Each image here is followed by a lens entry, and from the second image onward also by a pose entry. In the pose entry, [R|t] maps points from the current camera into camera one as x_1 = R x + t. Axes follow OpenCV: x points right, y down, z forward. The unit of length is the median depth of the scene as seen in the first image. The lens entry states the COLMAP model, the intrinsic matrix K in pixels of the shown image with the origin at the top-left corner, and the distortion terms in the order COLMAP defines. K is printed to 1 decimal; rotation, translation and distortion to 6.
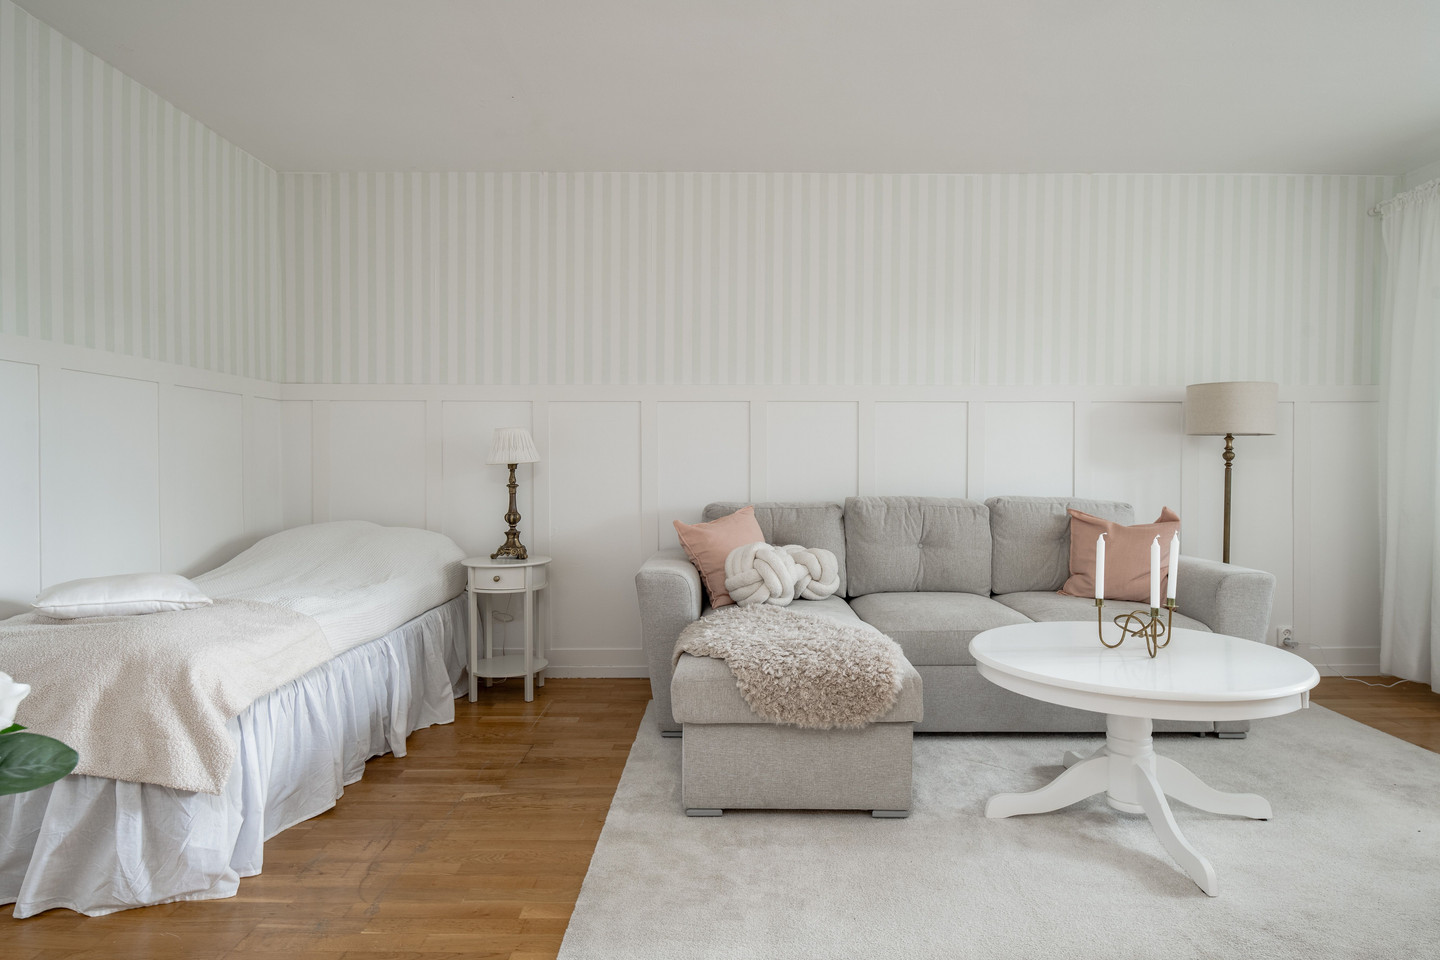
lens RADIAL K [[773.3, 0, 719.5], [0, 773.3, 478.7], [0, 0, 1]] dist [0.002159, -0.006031]
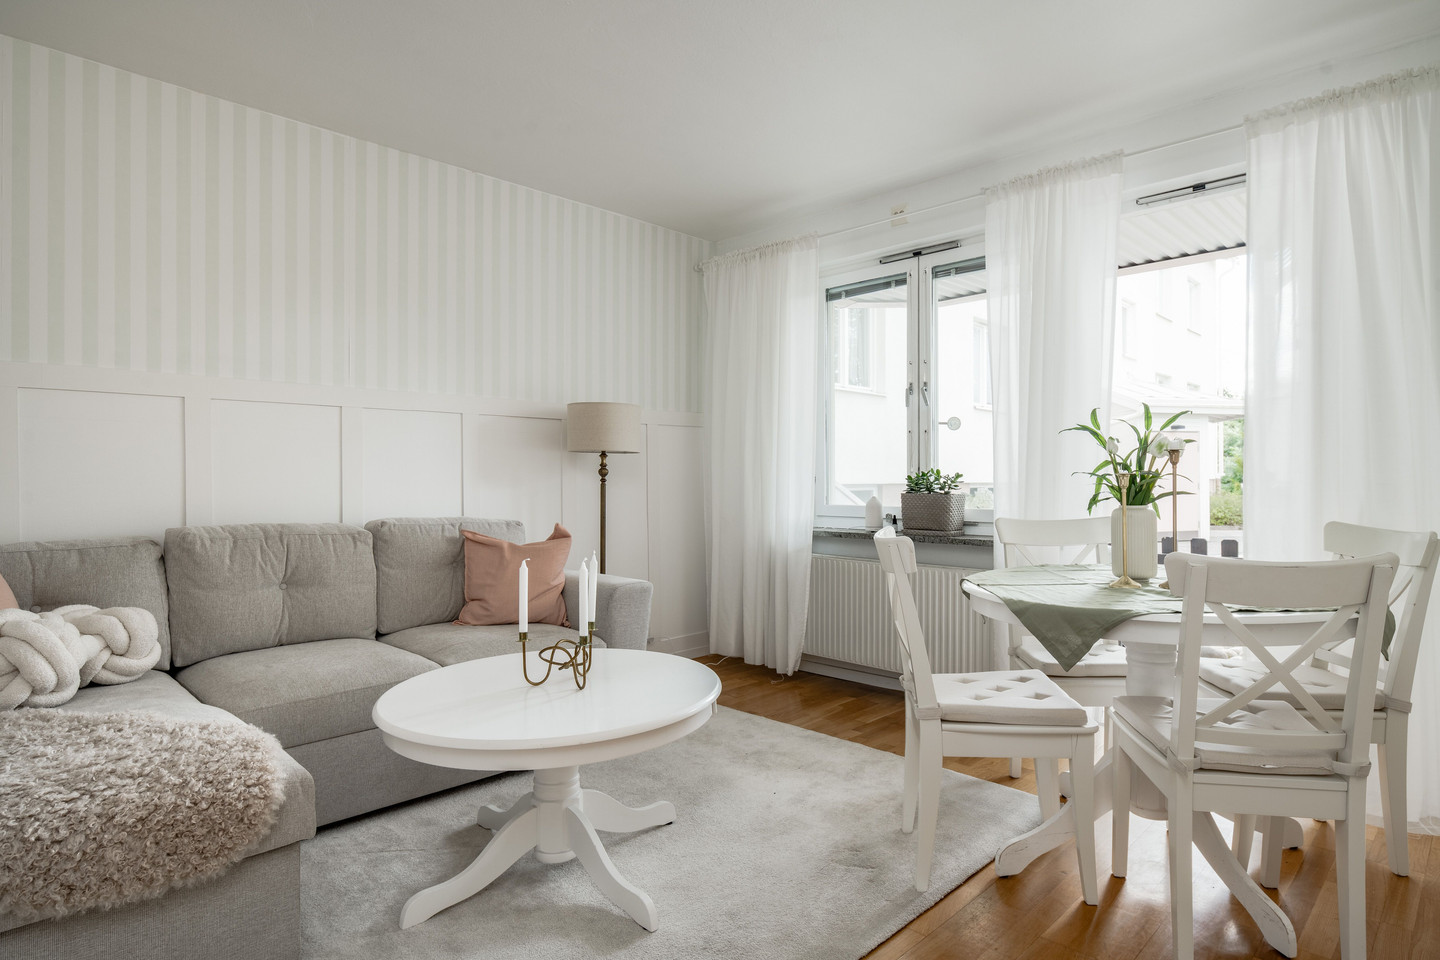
lens RADIAL K [[773.3, 0, 713.7], [0, 773.3, 483.3], [0, 0, 1]] dist [0.002159, -0.006031]
pose [[0.695413, -0.009820, 0.718543, 0.001576], [0.018176, 0.999827, -0.003927, -0.008527], [-0.718380, 0.015791, 0.695471, 0.179257]]
